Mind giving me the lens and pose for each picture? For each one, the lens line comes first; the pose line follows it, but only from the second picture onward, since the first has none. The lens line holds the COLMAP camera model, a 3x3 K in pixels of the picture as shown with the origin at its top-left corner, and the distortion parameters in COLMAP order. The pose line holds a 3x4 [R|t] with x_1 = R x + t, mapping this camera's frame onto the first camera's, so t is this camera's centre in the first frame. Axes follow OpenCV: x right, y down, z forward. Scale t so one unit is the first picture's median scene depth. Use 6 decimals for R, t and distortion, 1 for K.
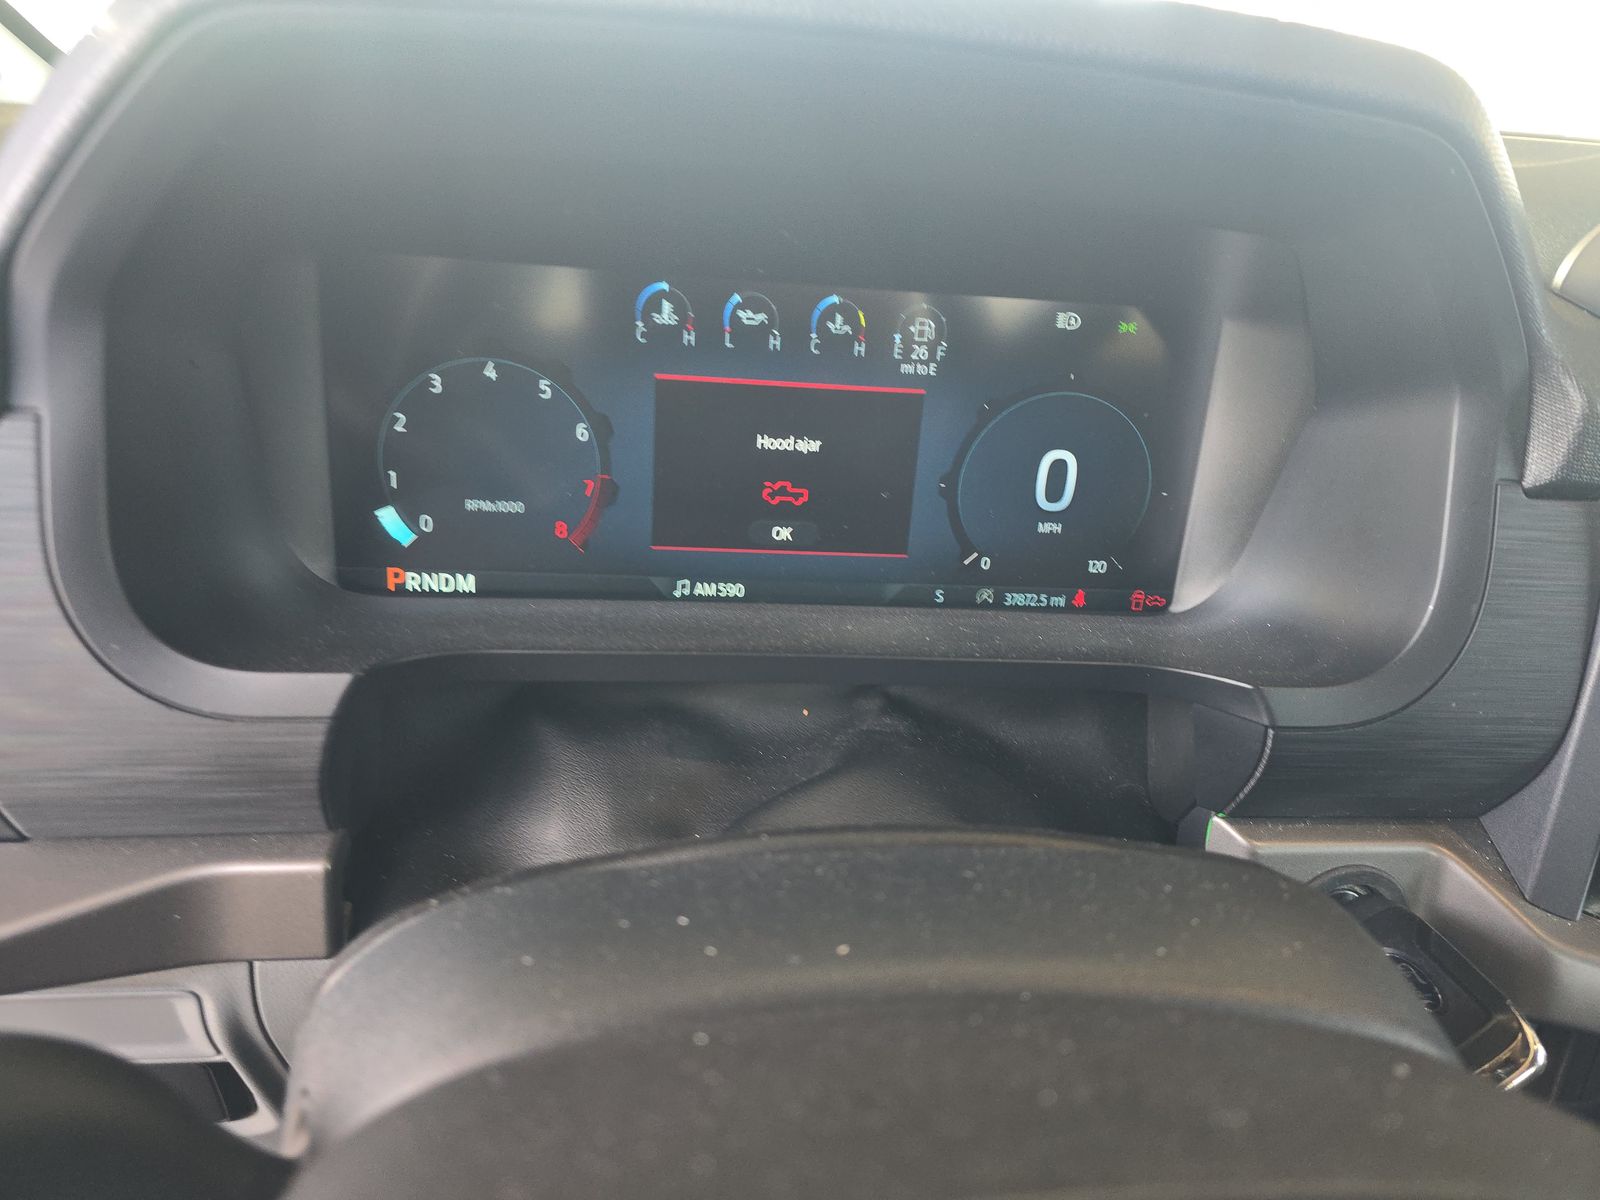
lens RADIAL K [[1102.6, 0, 797.4], [0, 1102.6, 611.5], [0, 0, 1]] dist [0.036094, -0.047046]
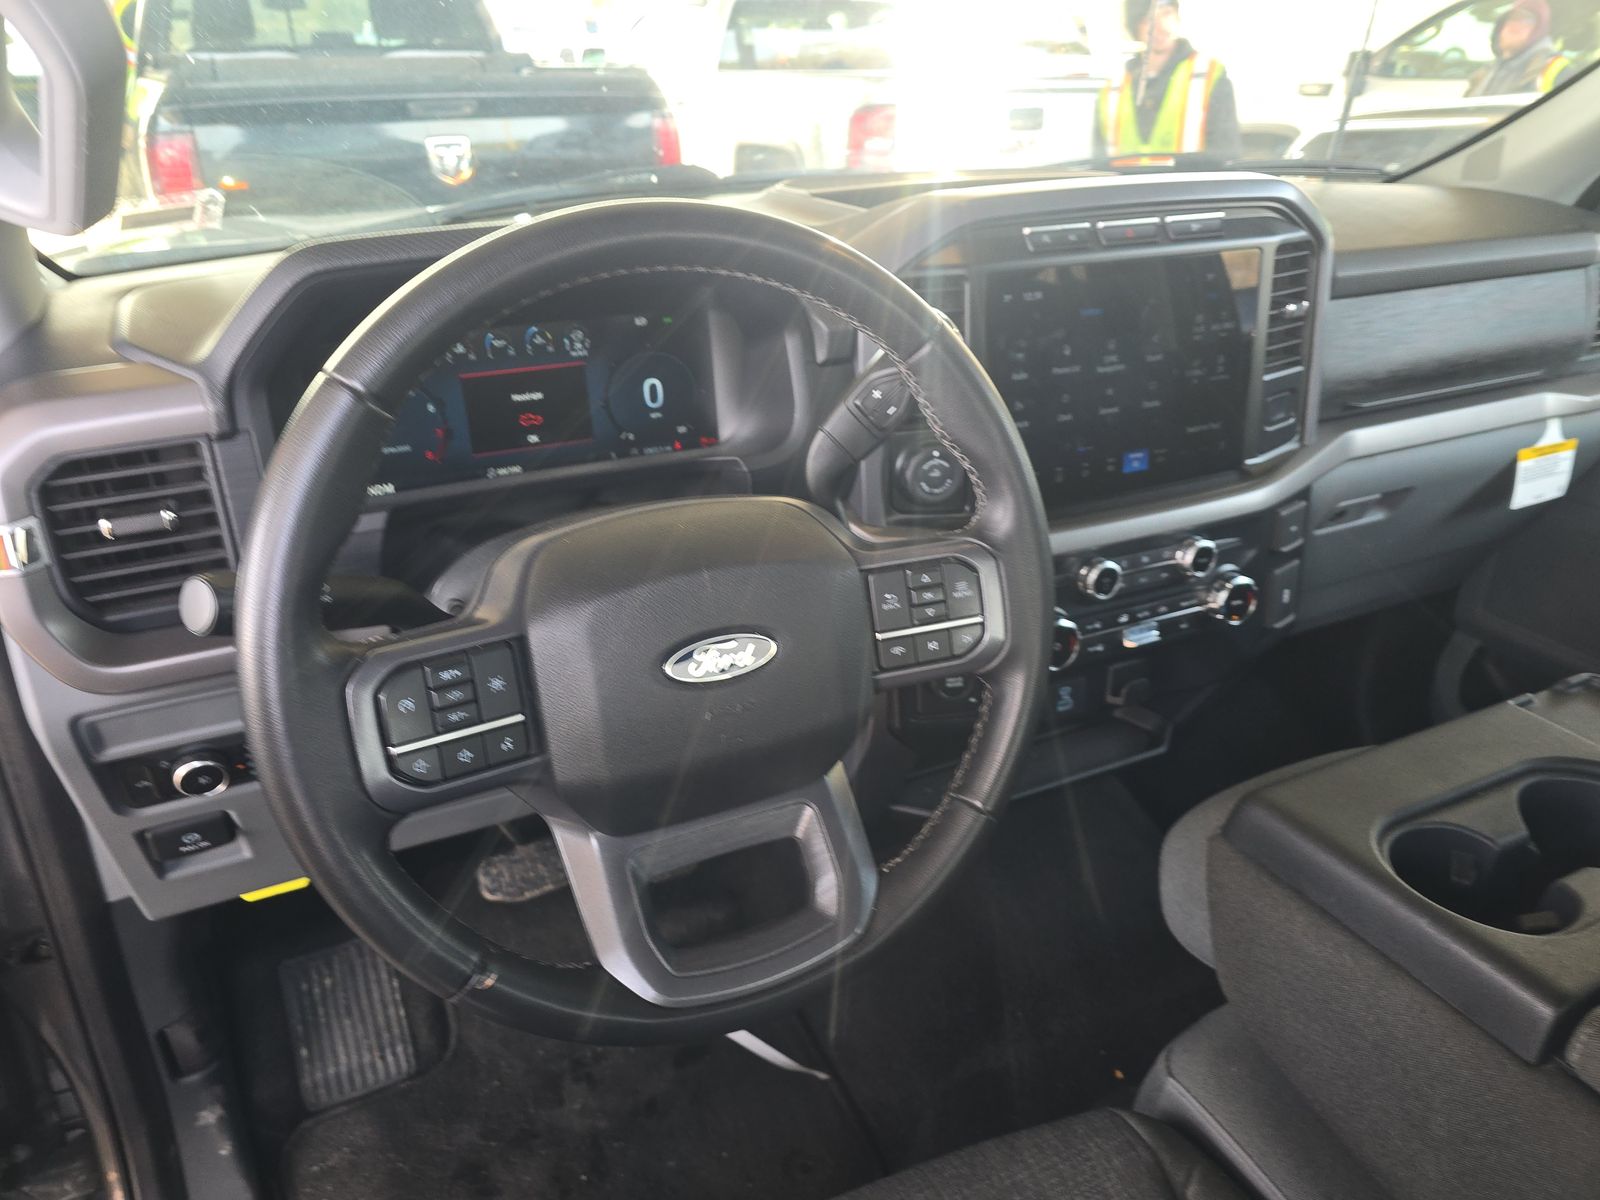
lens RADIAL K [[1102.6, 0, 803.8], [0, 1102.6, 600.7], [0, 0, 1]] dist [0.036094, -0.047046]
pose [[0.942437, -0.221537, 0.250469, -0.132900], [0.211373, 0.975097, 0.067132, 0.212880], [-0.259104, -0.010325, 0.965794, -1.276554]]
